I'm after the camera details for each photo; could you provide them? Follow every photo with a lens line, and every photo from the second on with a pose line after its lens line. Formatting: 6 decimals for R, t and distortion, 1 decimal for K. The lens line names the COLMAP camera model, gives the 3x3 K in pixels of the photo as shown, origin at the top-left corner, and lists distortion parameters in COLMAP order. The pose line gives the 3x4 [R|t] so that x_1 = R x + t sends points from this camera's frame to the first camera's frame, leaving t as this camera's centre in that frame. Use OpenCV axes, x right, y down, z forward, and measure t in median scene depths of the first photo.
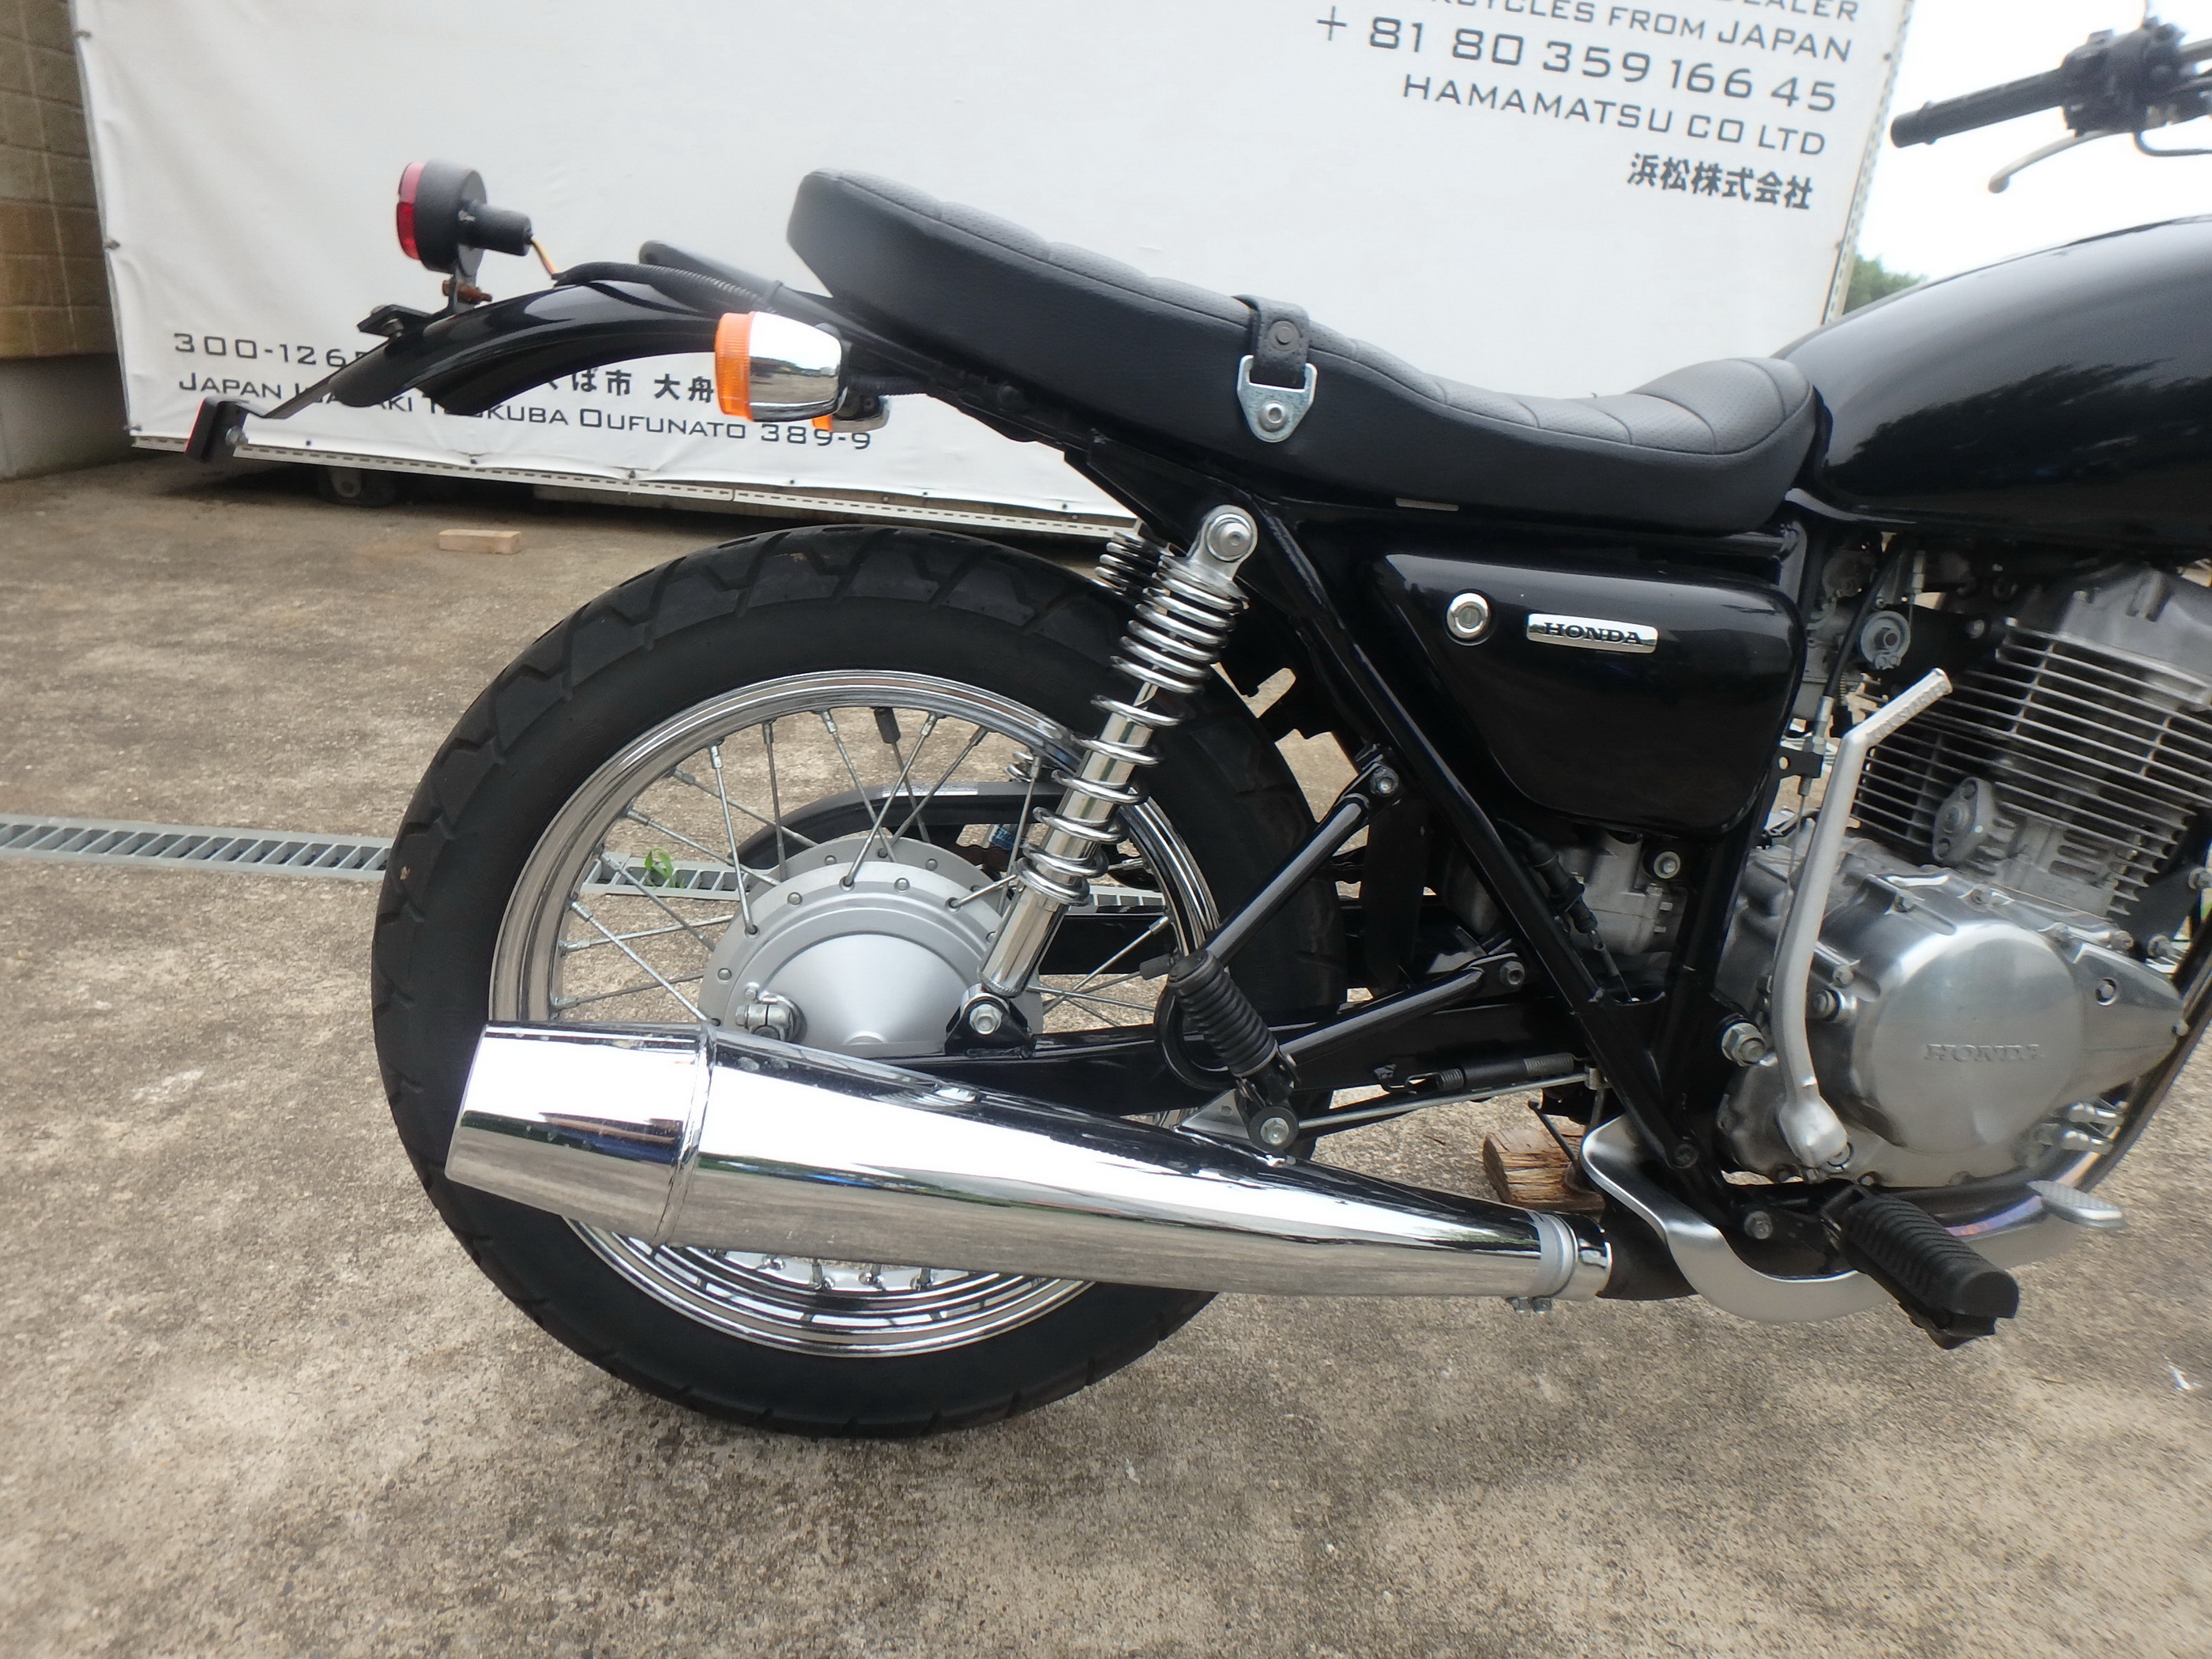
lens RADIAL K [[1378.2, 0, 1109.9], [0, 1378.2, 797.4], [0, 0, 1]] dist [-0.032818, 0.011224]
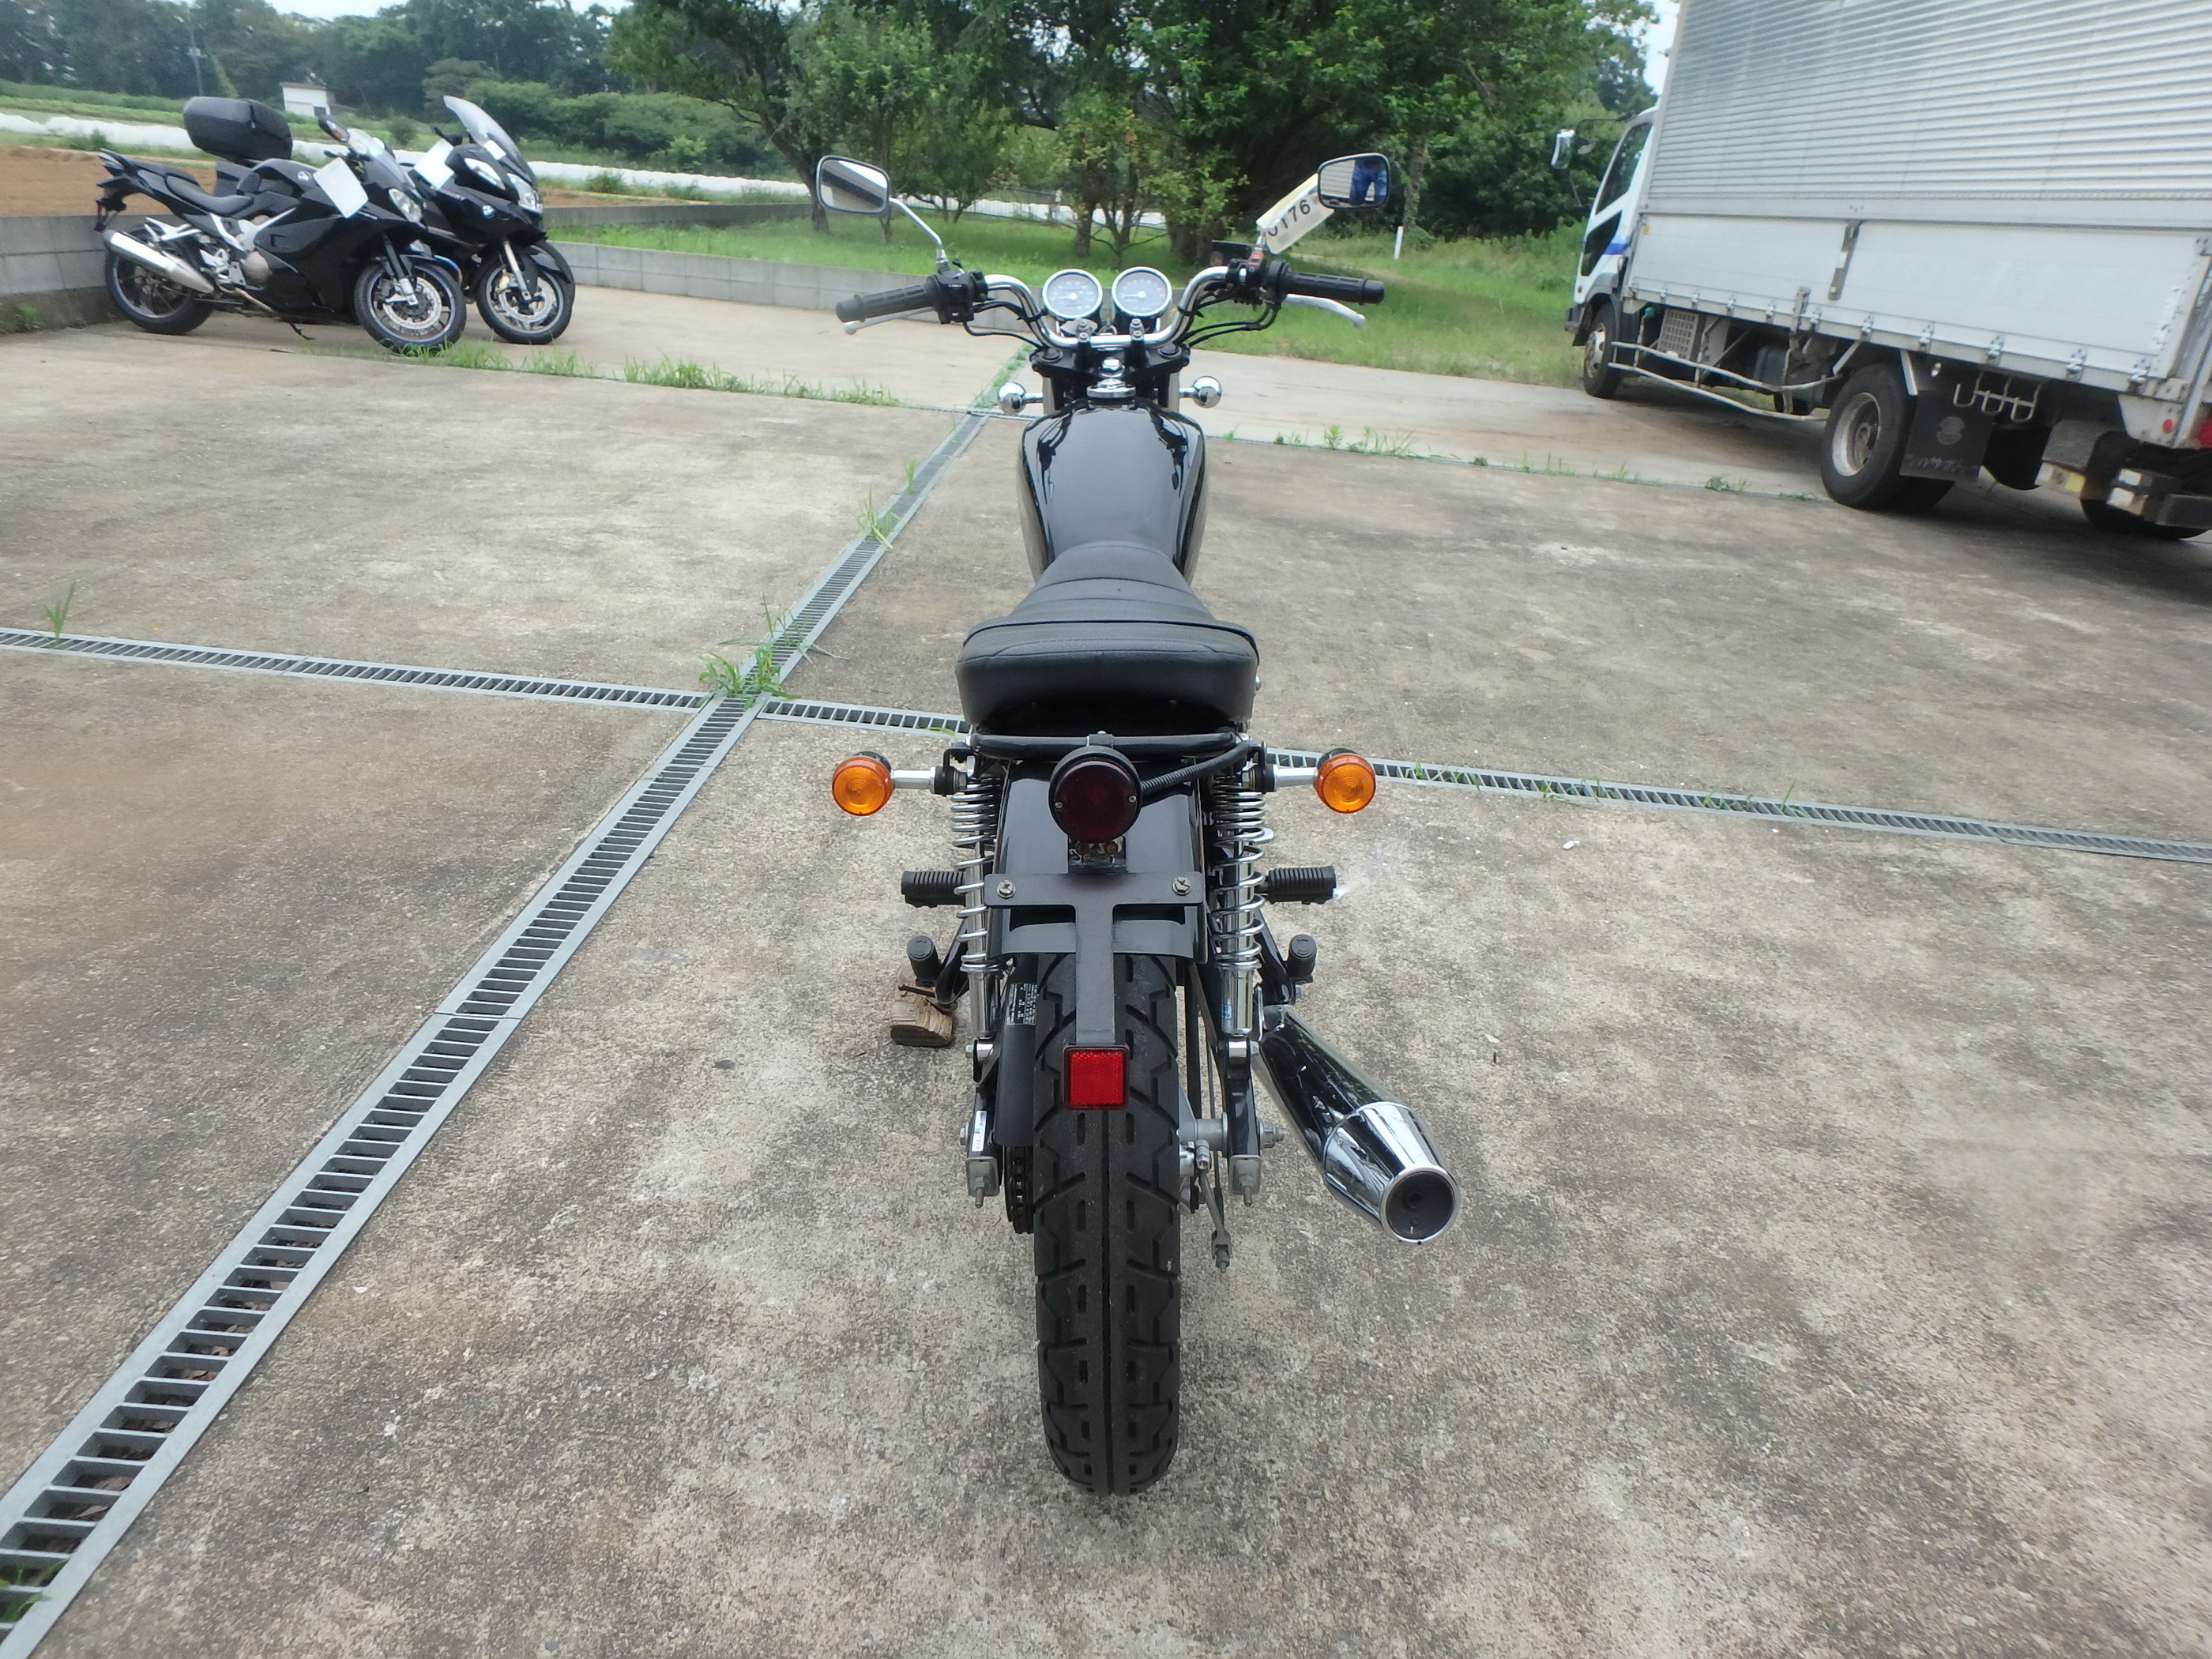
lens RADIAL K [[1378.2, 0, 1113.6], [0, 1378.2, 813.5], [0, 0, 1]] dist [-0.032818, 0.011224]
pose [[0.101793, -0.474170, 0.874529, -1.219542], [0.251770, 0.862755, 0.438481, -0.738967], [-0.962419, 0.175546, 0.207204, 0.605478]]
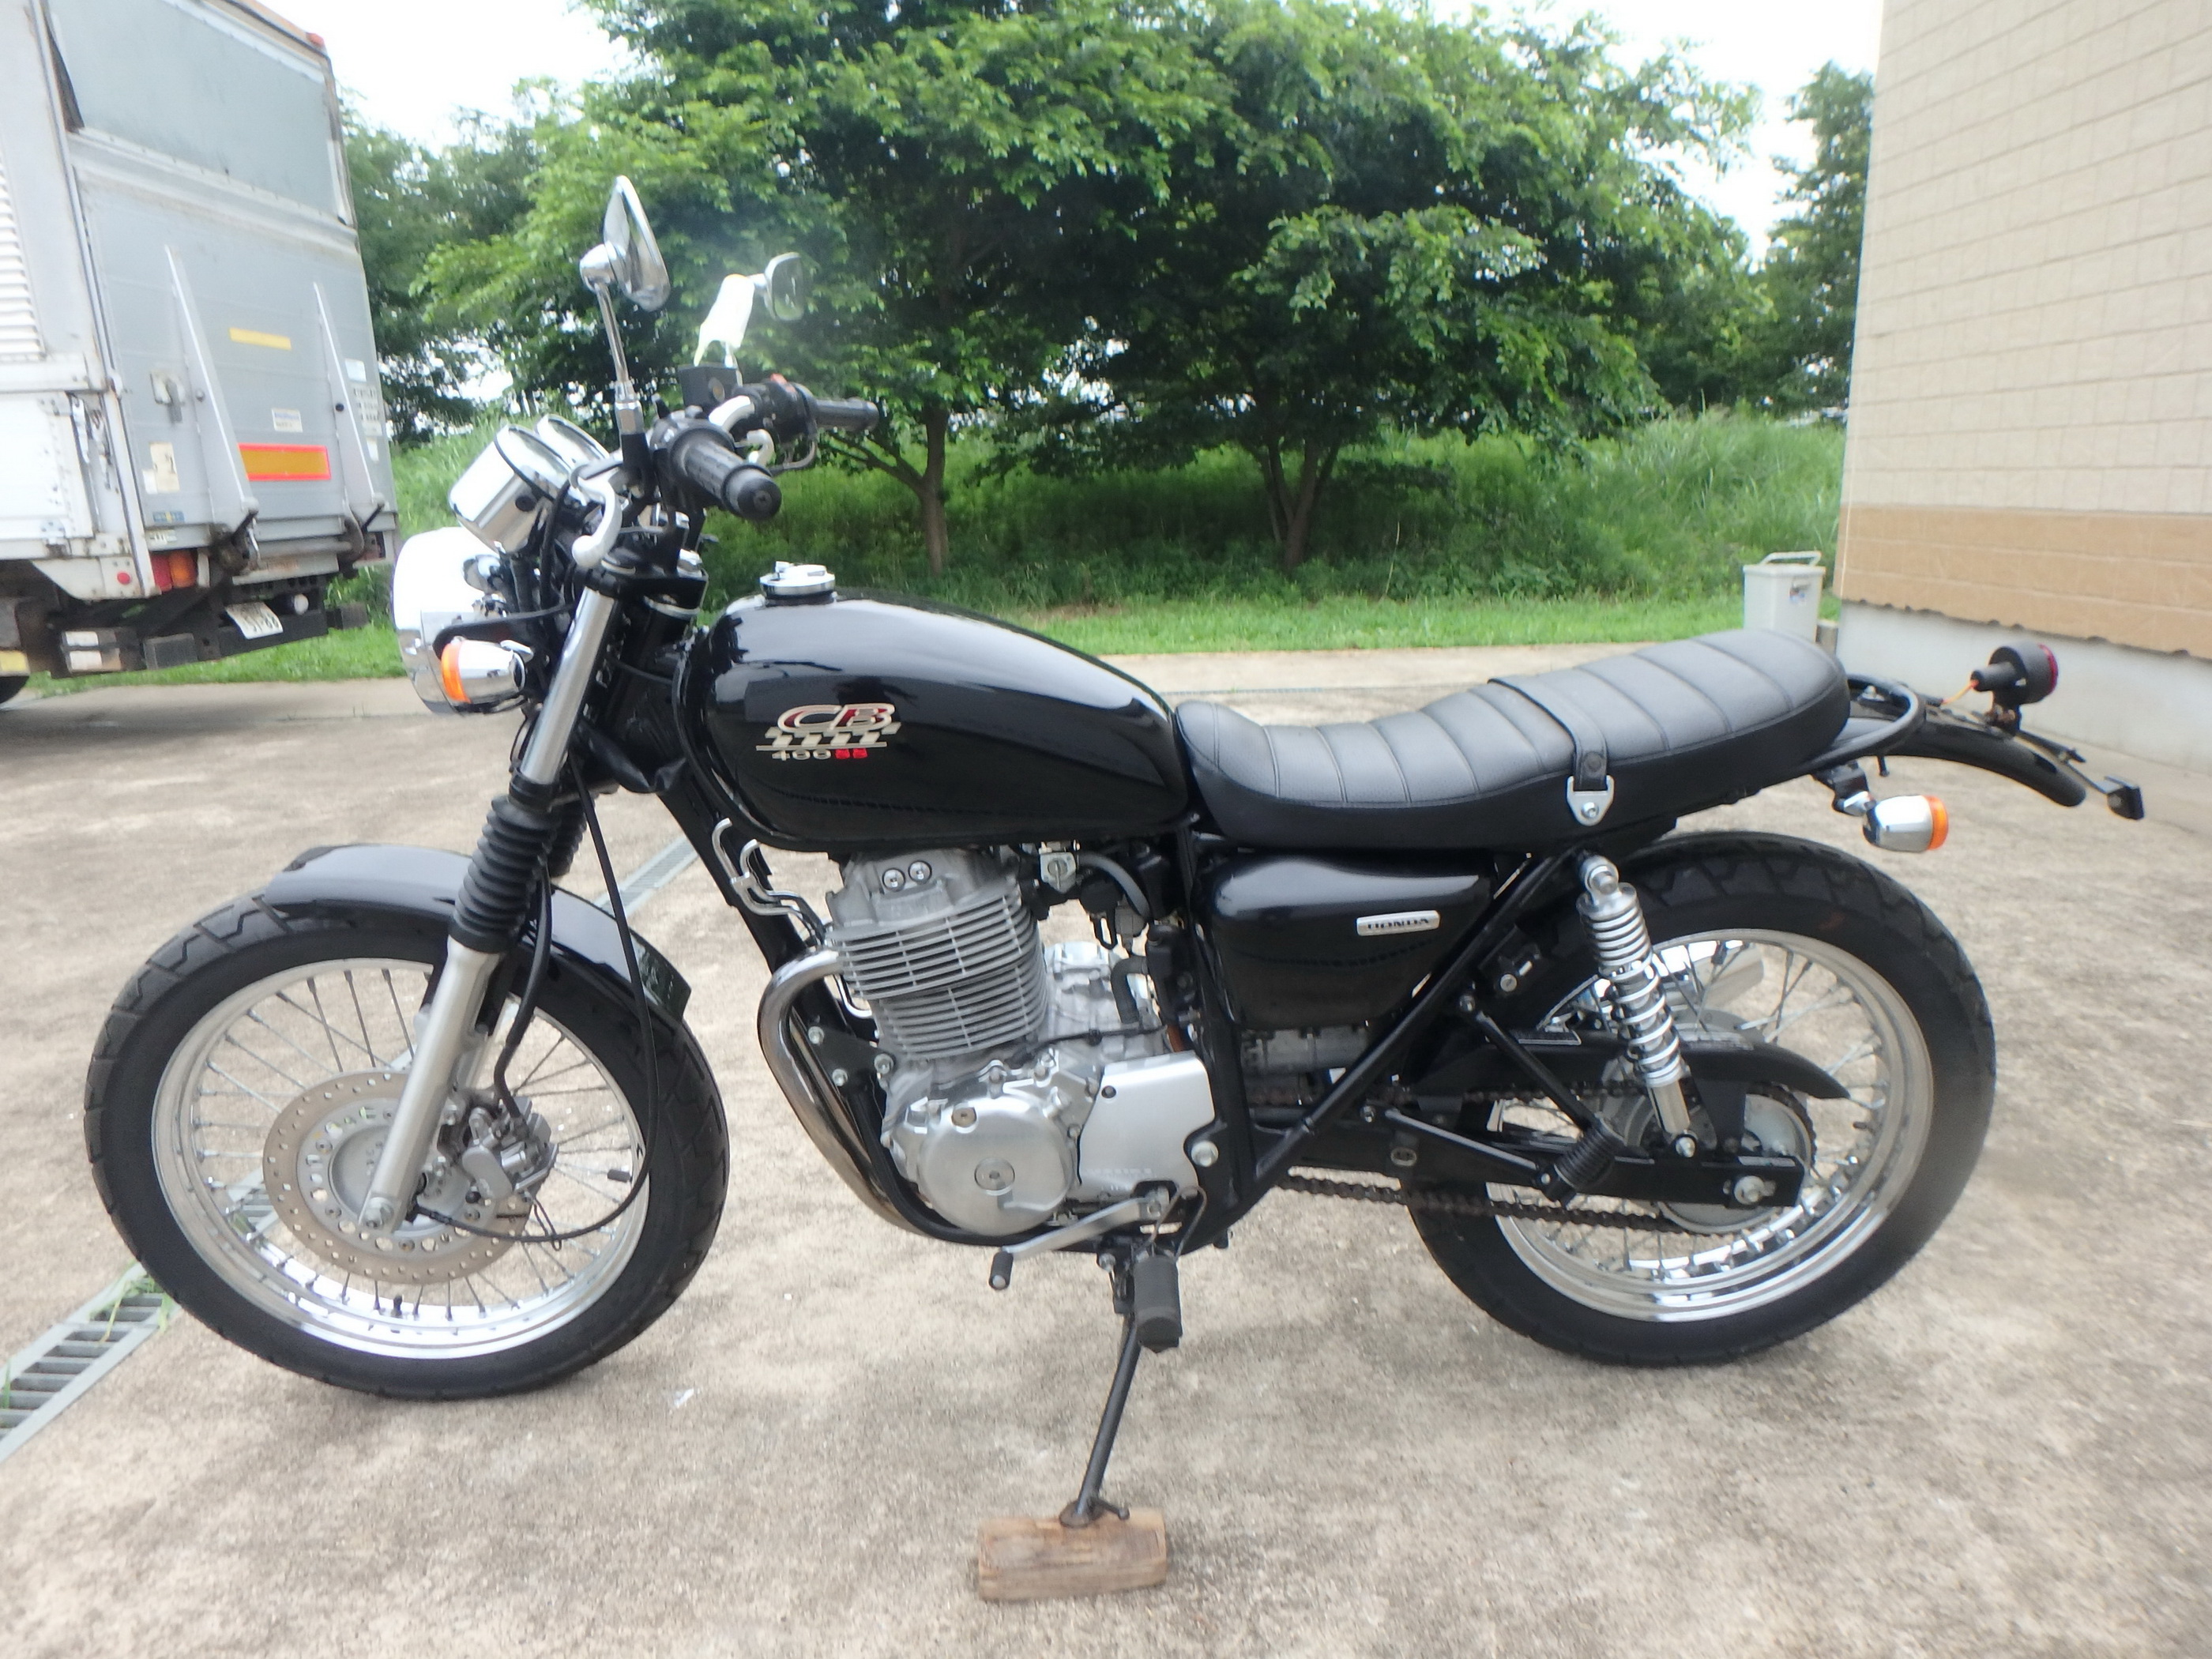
lens RADIAL K [[1378.2, 0, 1114.2], [0, 1378.2, 824.2], [0, 0, 1]] dist [-0.032818, 0.011224]
pose [[-0.995877, -0.073471, 0.053199, 0.410485], [-0.032014, 0.833421, 0.551711, -0.926406], [-0.084872, 0.547734, -0.832337, 2.088124]]
